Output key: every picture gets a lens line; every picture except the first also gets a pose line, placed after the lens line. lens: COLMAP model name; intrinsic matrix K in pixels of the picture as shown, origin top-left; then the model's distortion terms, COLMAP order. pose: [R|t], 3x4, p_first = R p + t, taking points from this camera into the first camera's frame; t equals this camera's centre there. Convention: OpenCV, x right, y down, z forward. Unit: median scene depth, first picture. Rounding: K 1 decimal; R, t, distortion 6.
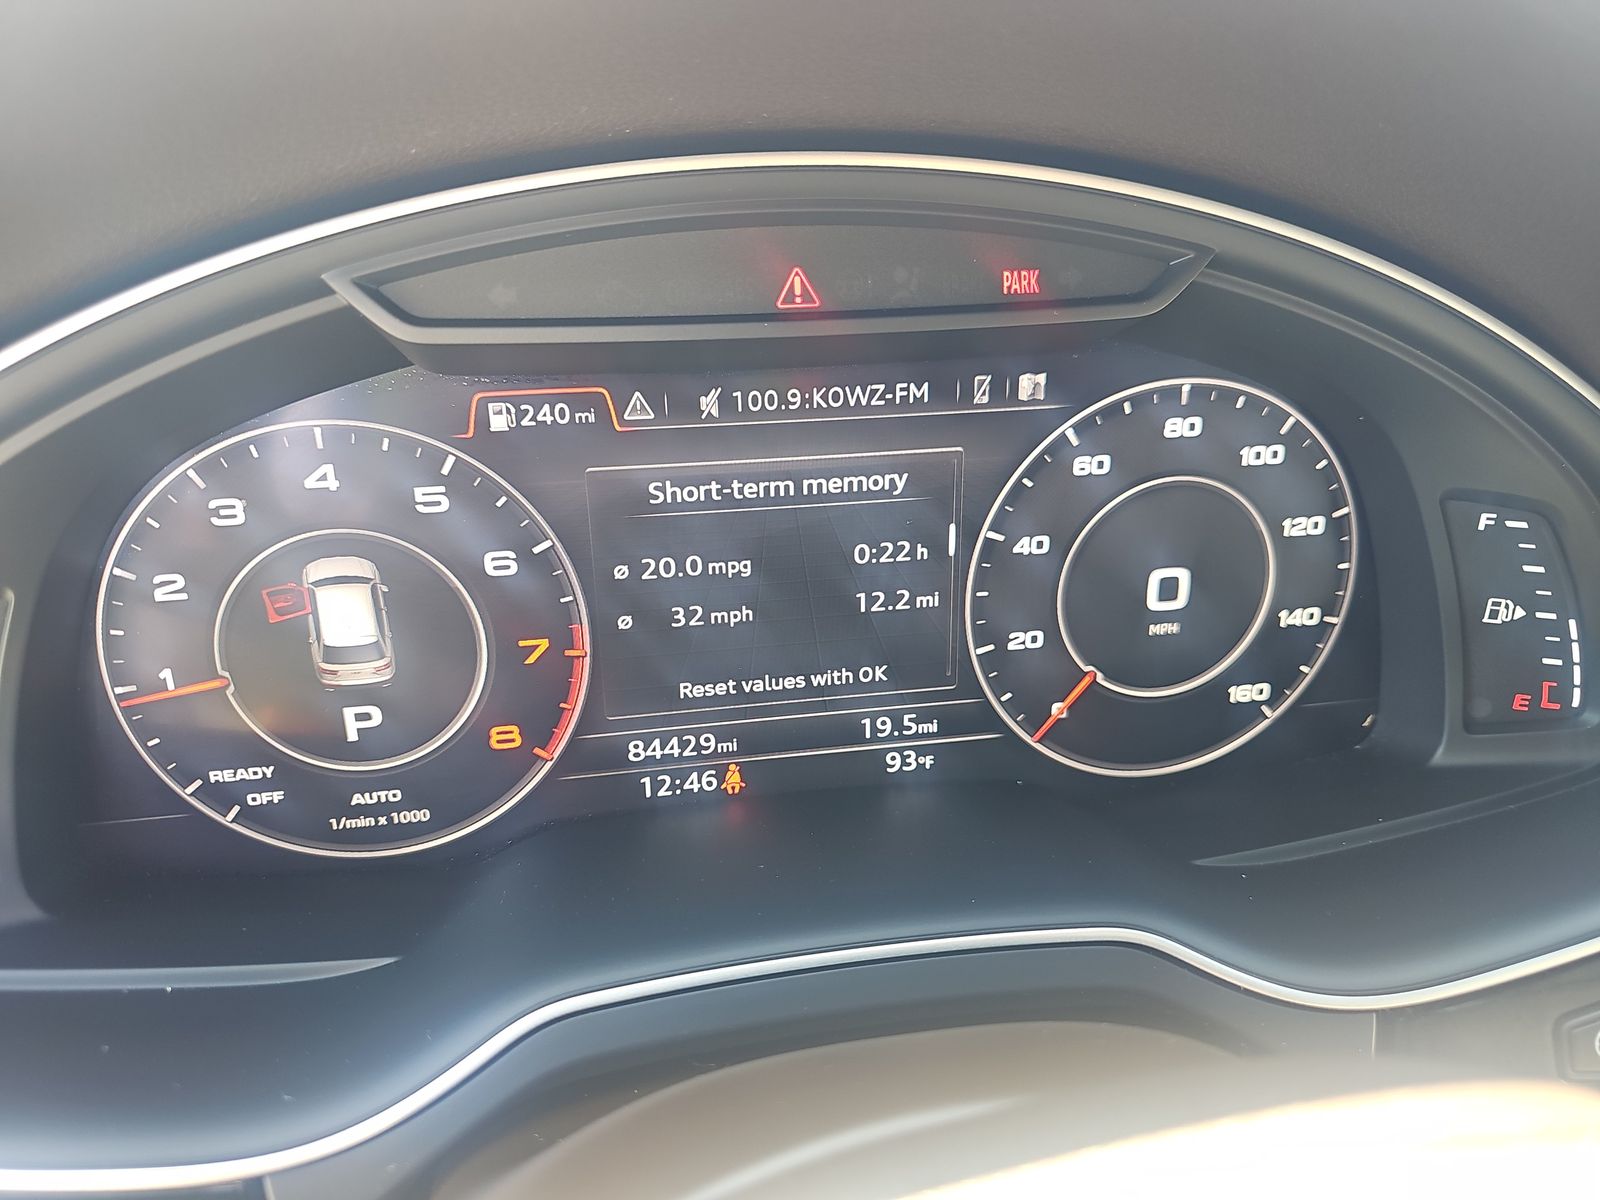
lens RADIAL K [[1110.0, 0, 800.0], [0, 1110.0, 600.0], [0, 0, 1]] dist [-0.000824, -0.001736]
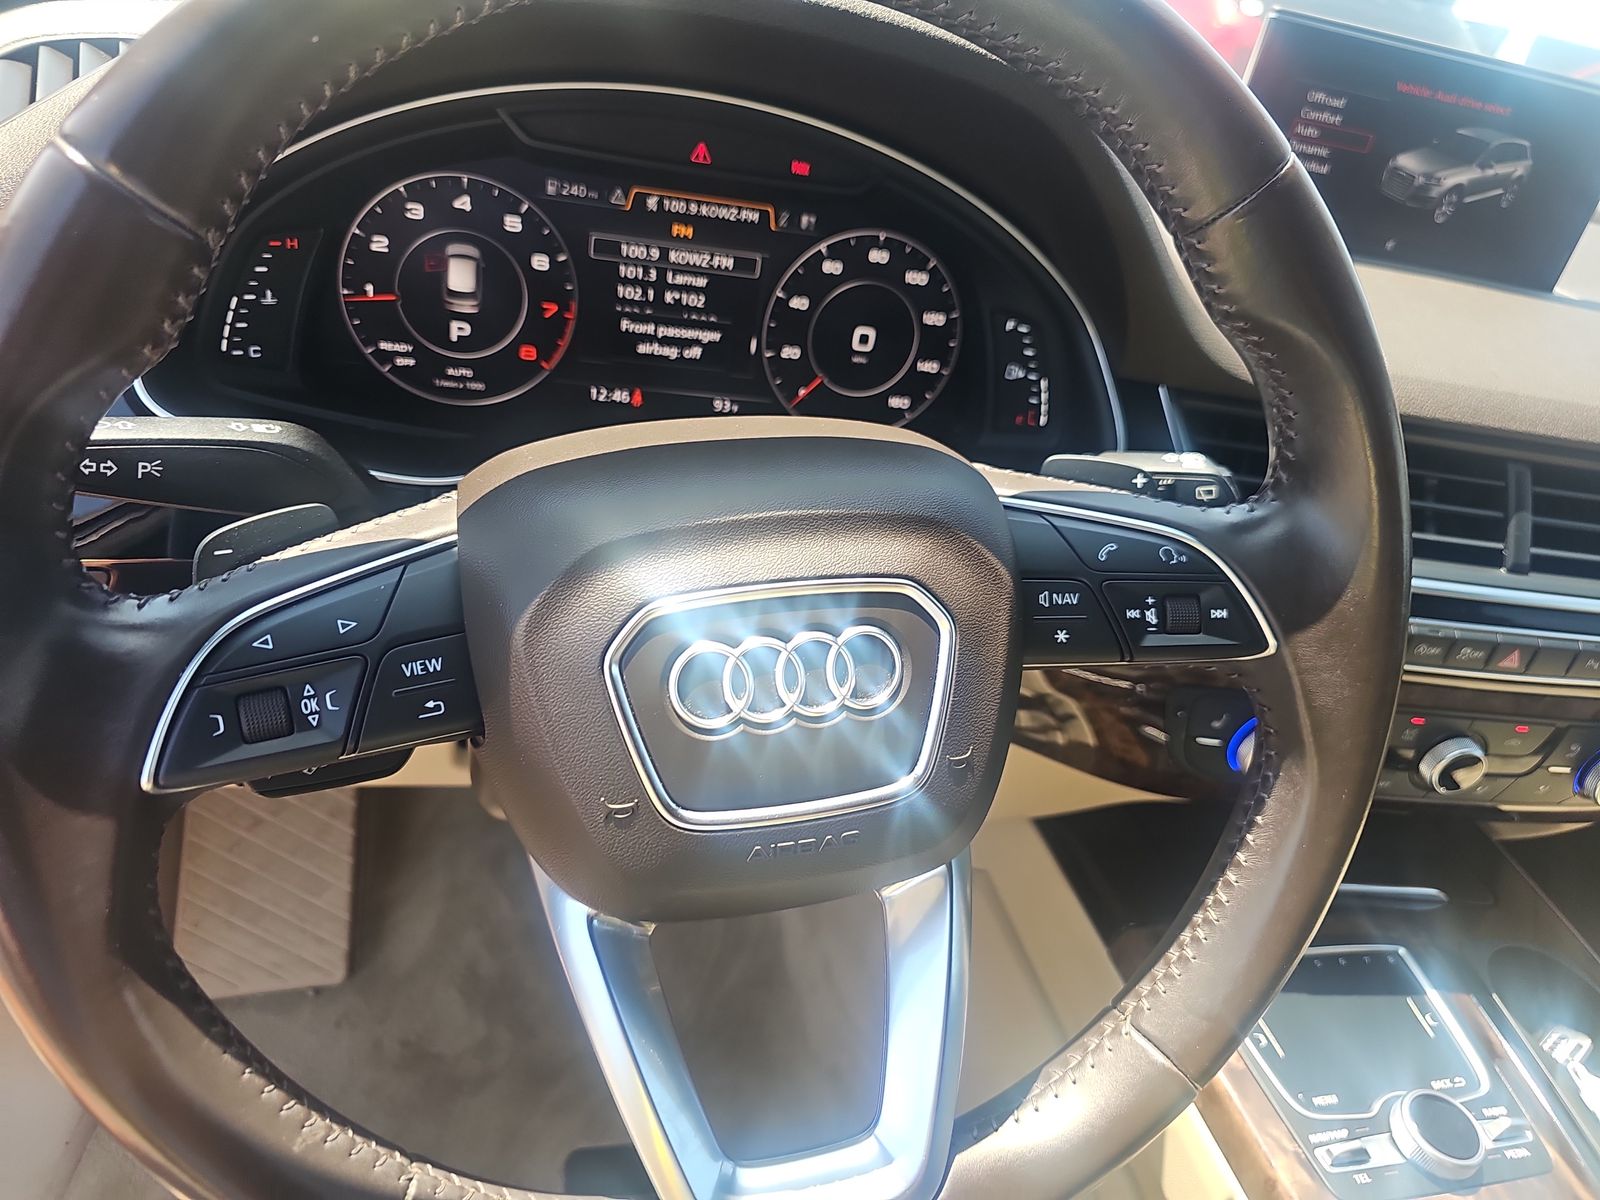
lens RADIAL K [[1110.0, 0, 800.0], [0, 1110.0, 600.0], [0, 0, 1]] dist [-0.000824, -0.001736]
pose [[0.978269, 0.119771, 0.169247, -0.068952], [-0.137887, 0.985422, 0.099652, 0.289642], [-0.154844, -0.120823, 0.980523, -1.078967]]
